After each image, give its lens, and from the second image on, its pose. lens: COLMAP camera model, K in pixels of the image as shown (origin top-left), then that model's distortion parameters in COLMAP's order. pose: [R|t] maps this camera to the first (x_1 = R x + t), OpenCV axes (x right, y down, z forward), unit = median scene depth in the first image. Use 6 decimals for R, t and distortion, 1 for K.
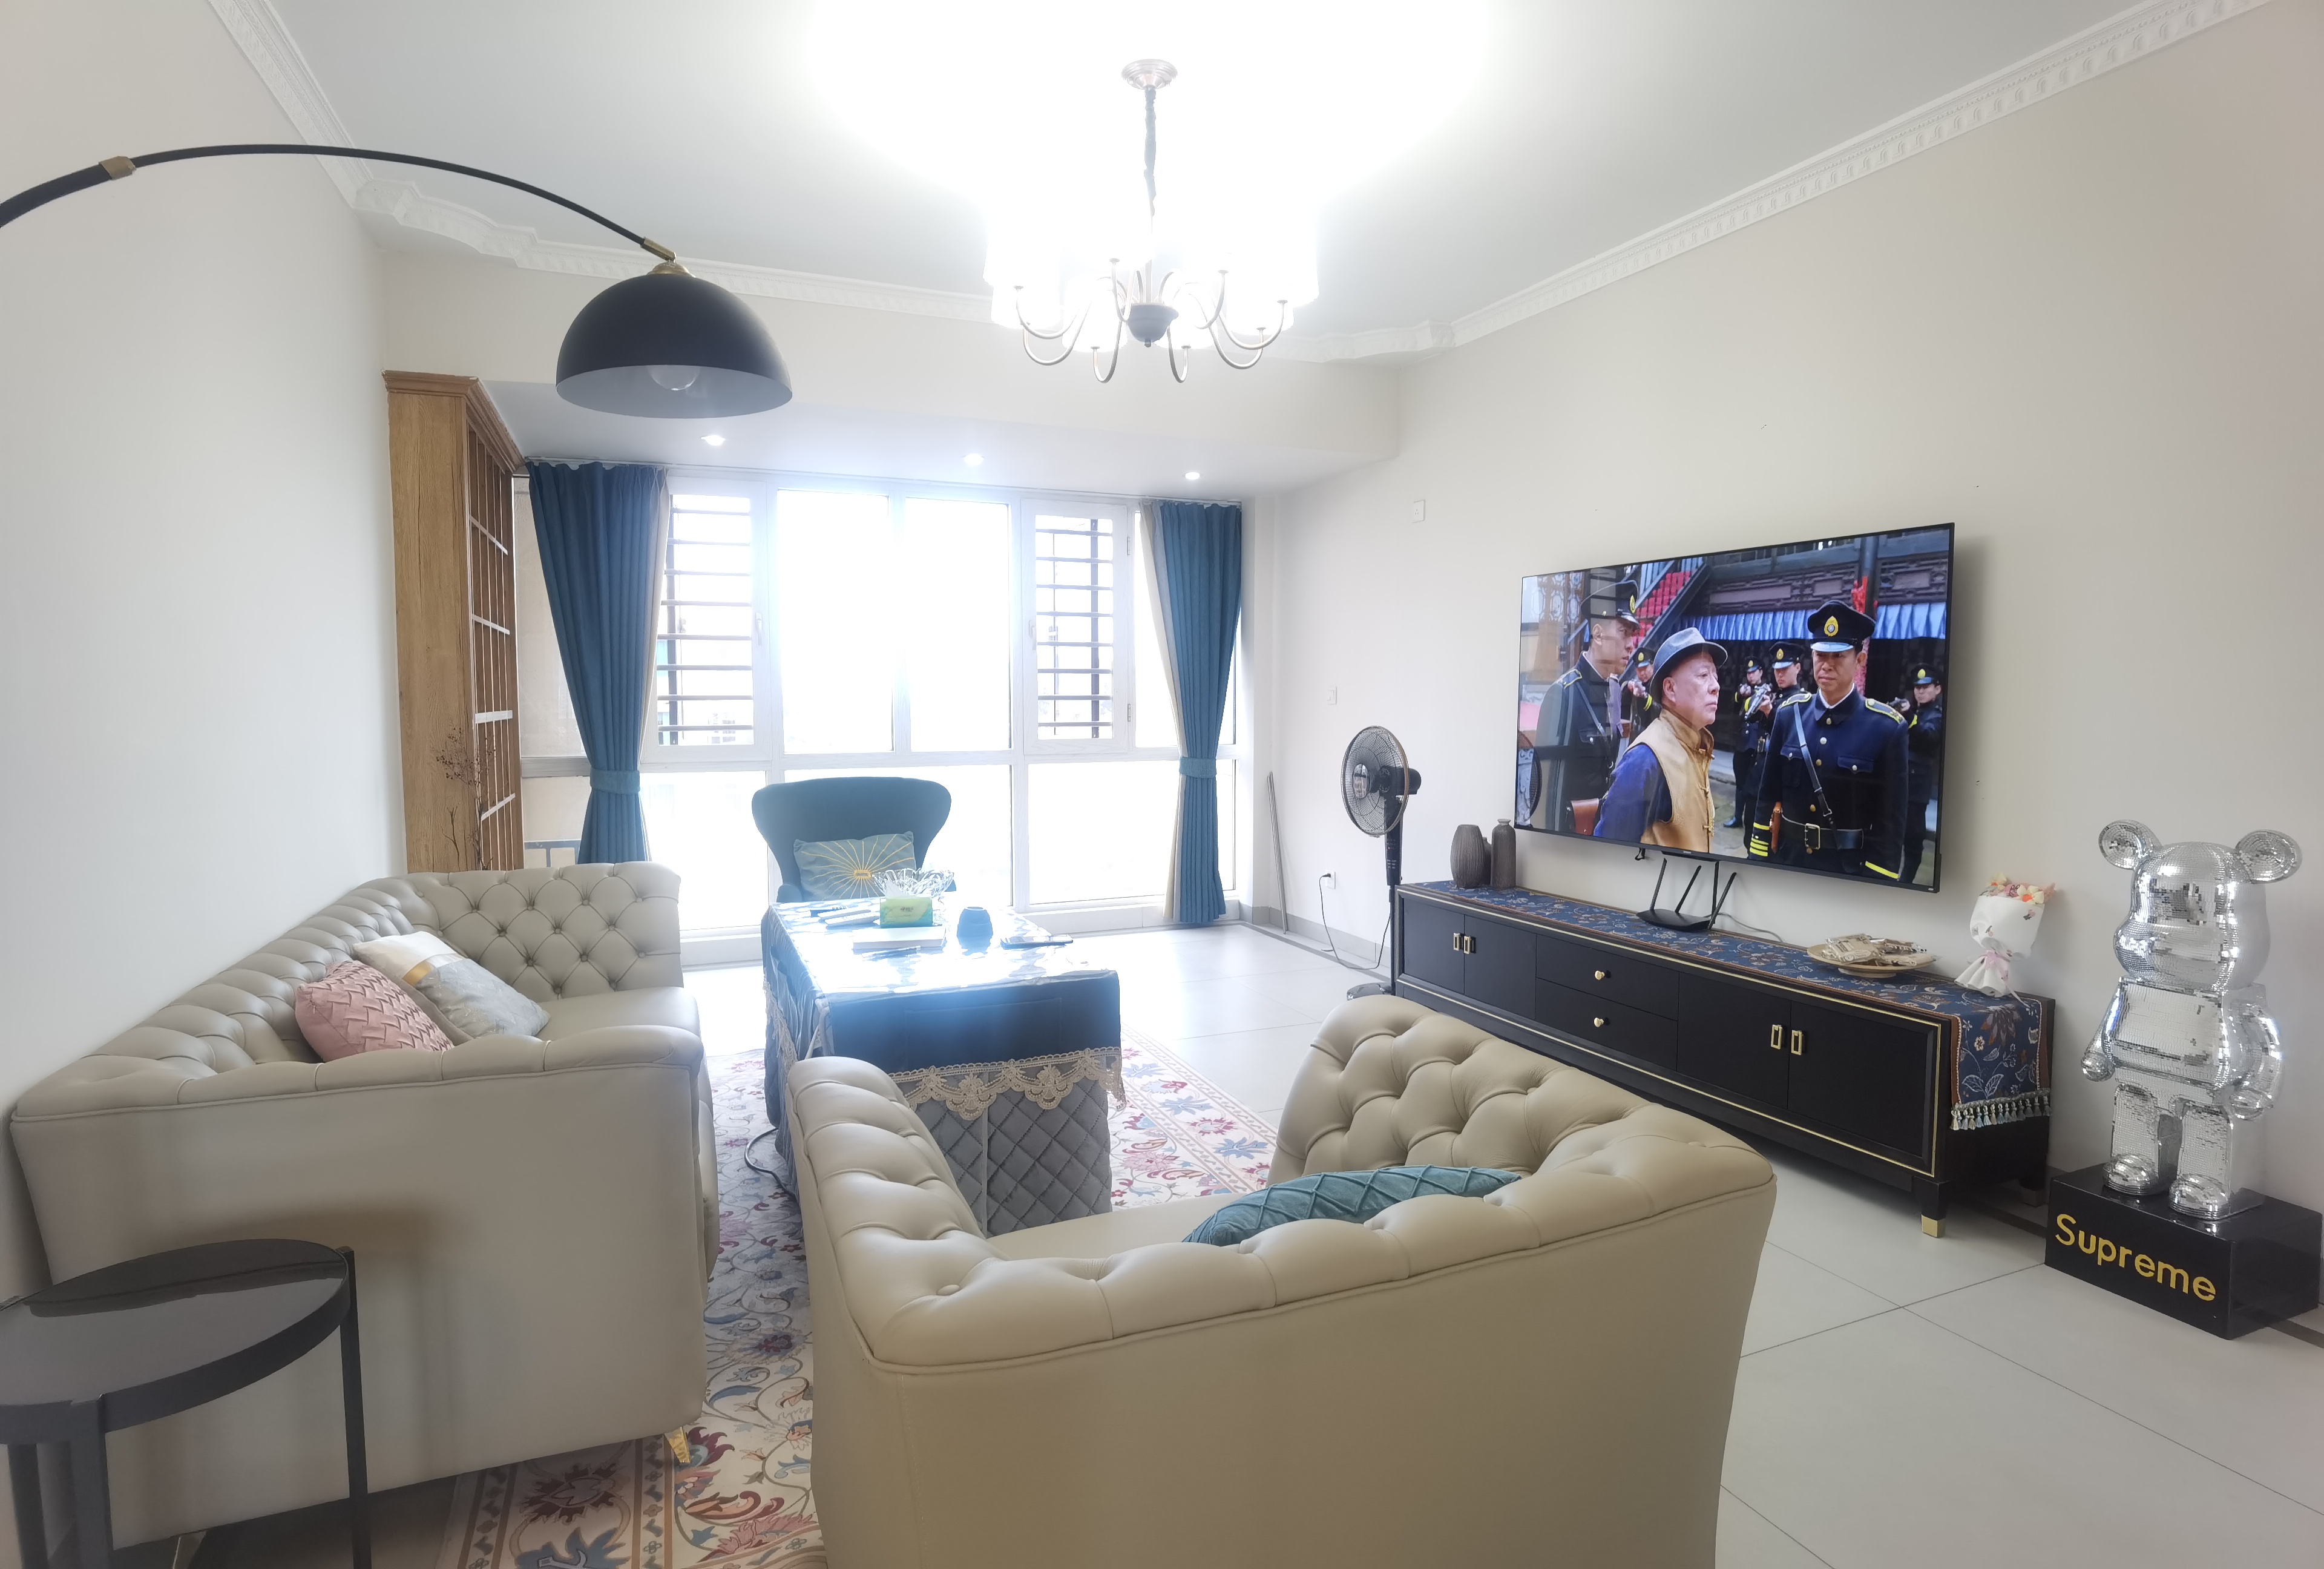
lens RADIAL K [[1206.2, 0, 1162.0], [0, 1206.2, 784.5], [0, 0, 1]] dist [-0.017509, -0.000087]
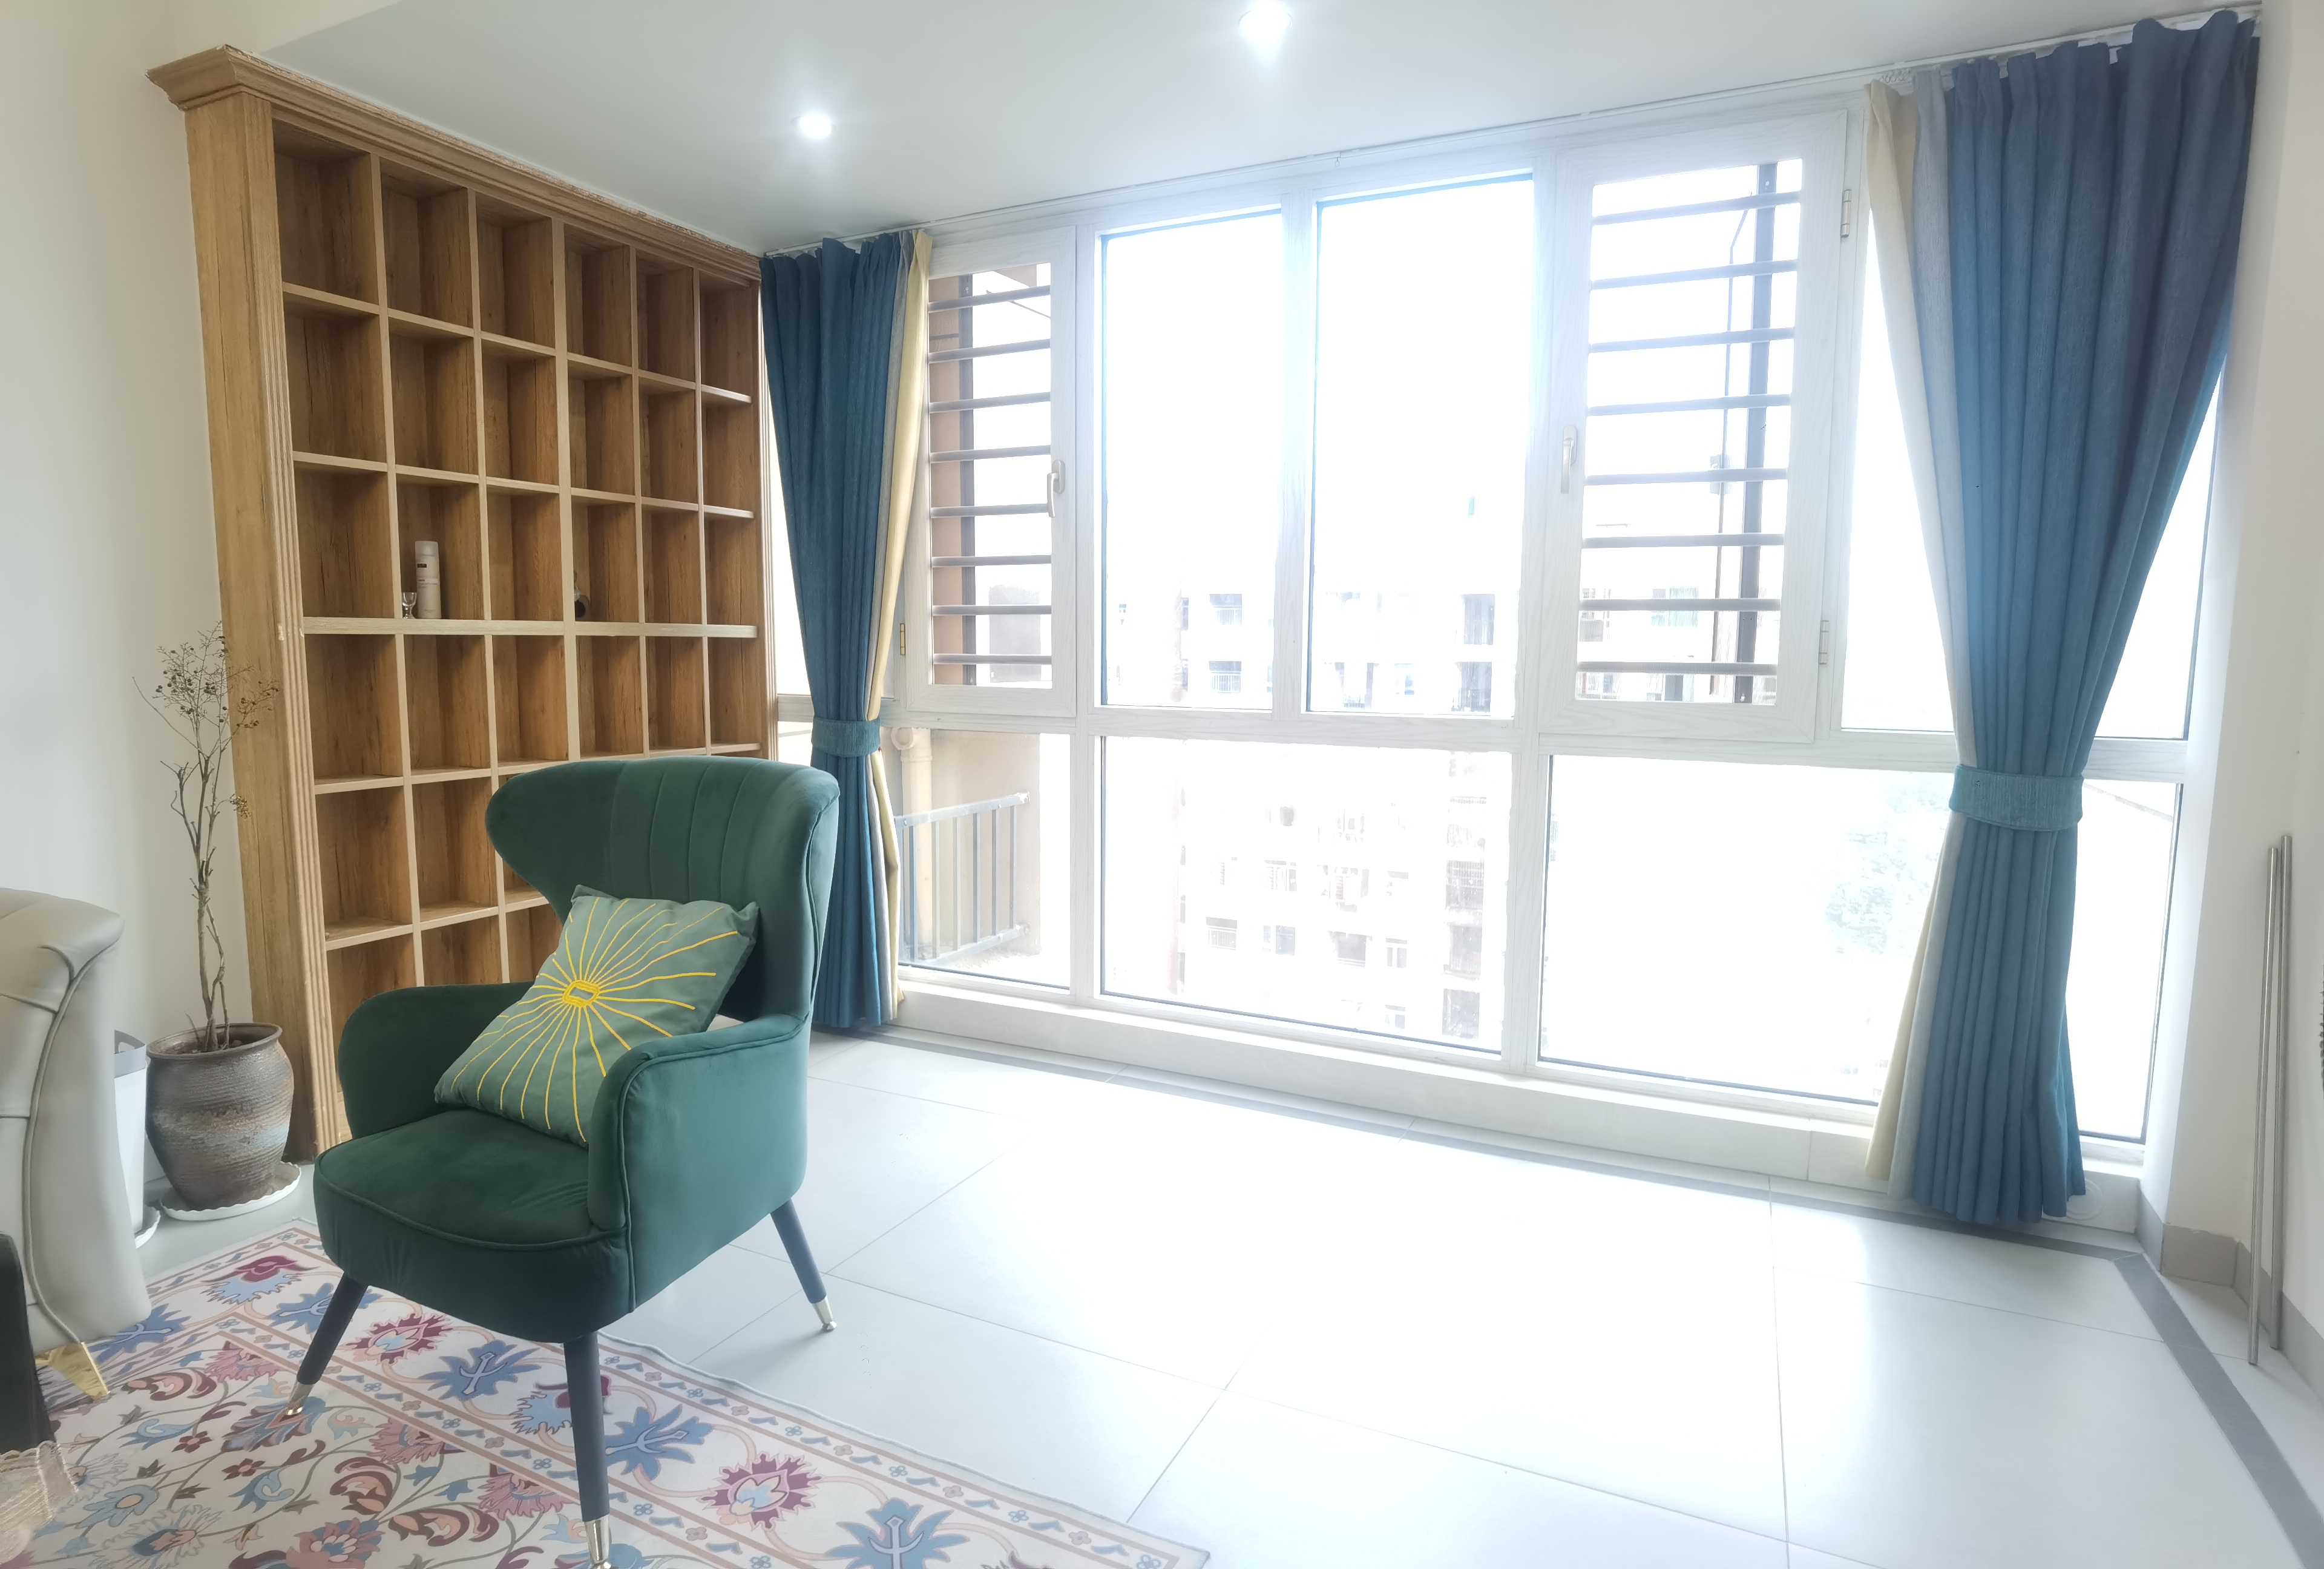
lens RADIAL K [[1206.2, 0, 1162.0], [0, 1206.2, 784.5], [0, 0, 1]] dist [-0.017509, -0.000087]
pose [[0.677593, 0.092803, -0.729559, 0.118135], [-0.062441, 0.995684, 0.068662, -0.026910], [0.732782, -0.000970, 0.680463, 0.576591]]
